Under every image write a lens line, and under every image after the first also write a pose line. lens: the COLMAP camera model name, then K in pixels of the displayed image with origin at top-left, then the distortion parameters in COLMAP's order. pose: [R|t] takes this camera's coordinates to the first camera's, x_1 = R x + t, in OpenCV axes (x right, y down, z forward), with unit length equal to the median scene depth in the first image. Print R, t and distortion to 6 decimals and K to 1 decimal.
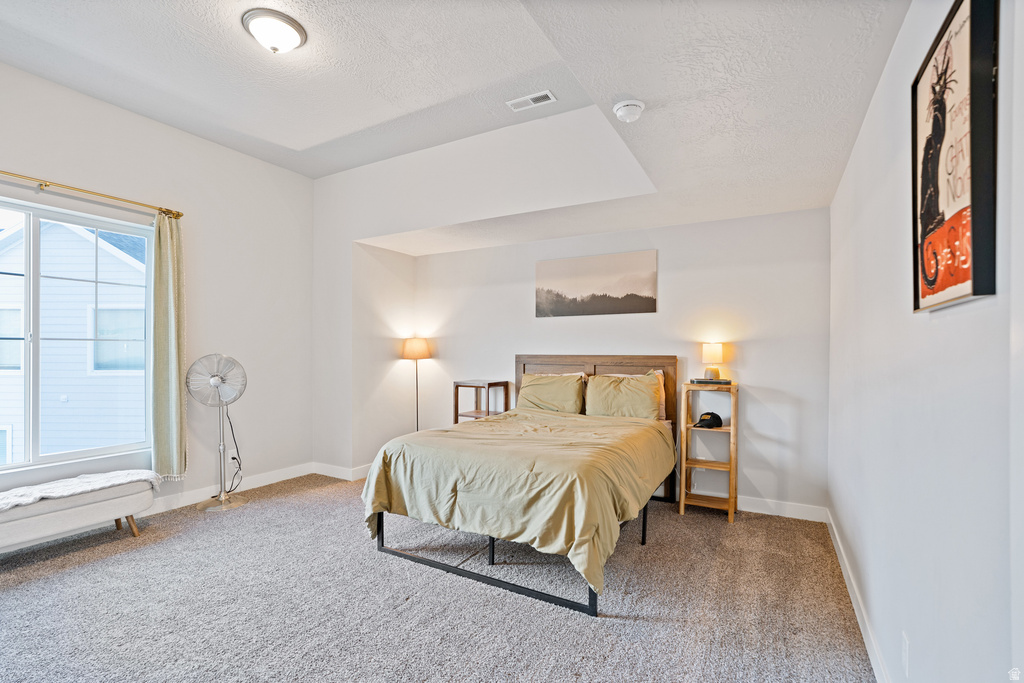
lens RADIAL K [[483.3, 0, 509.3], [0, 483.3, 354.8], [0, 0, 1]] dist [-0.018613, 0.000145]
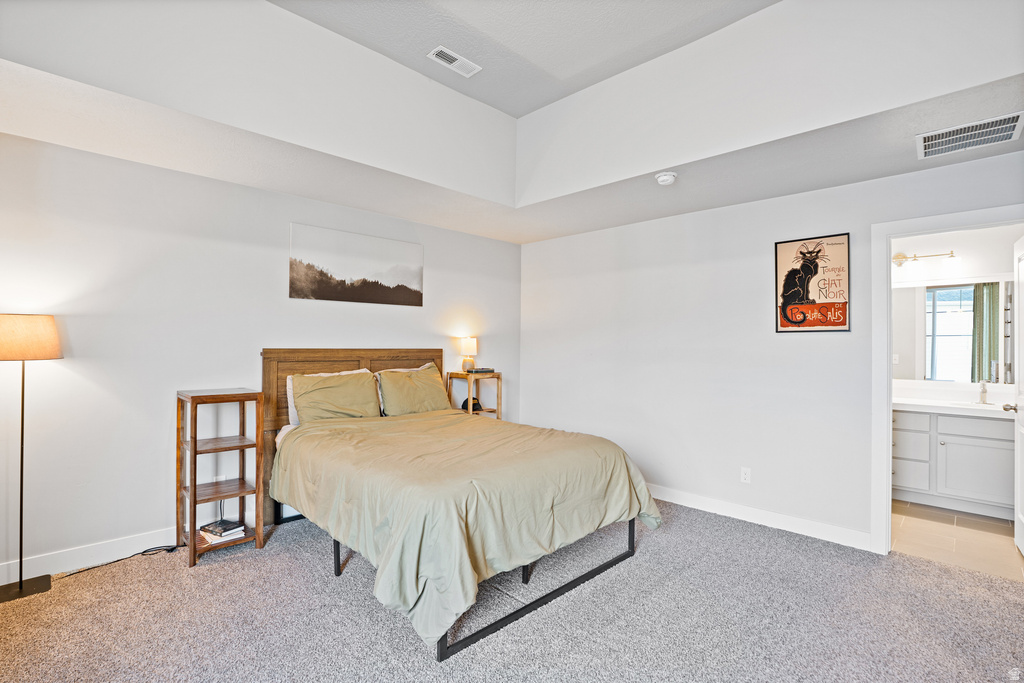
lens RADIAL K [[479.2, 0, 512.0], [0, 479.2, 341.5], [0, 0, 1]] dist [-0.057081, 0.024540]
pose [[0.255980, 0.006507, 0.966660, -0.649840], [-0.000608, 0.999978, -0.006570, -0.007752], [-0.966682, 0.001094, 0.255978, 0.573063]]
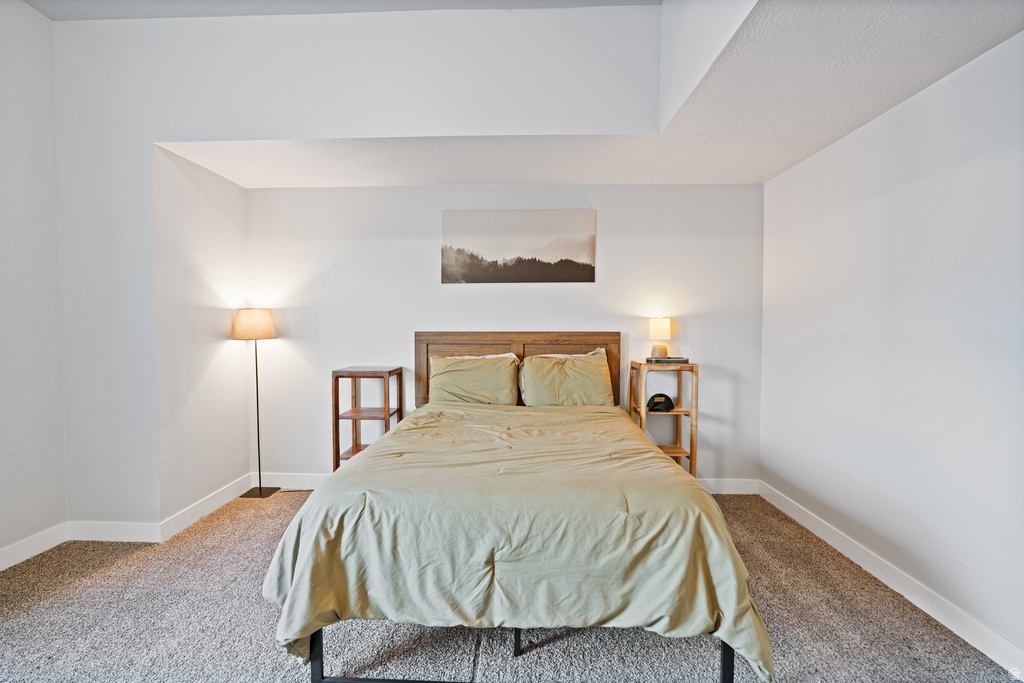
lens RADIAL K [[478.2, 0, 508.5], [0, 478.2, 334.7], [0, 0, 1]] dist [-0.049074, 0.024624]
pose [[0.883120, -0.009760, 0.469045, -0.245893], [0.005456, 0.999930, 0.010534, -0.003396], [-0.469115, -0.006744, 0.883112, 0.320900]]
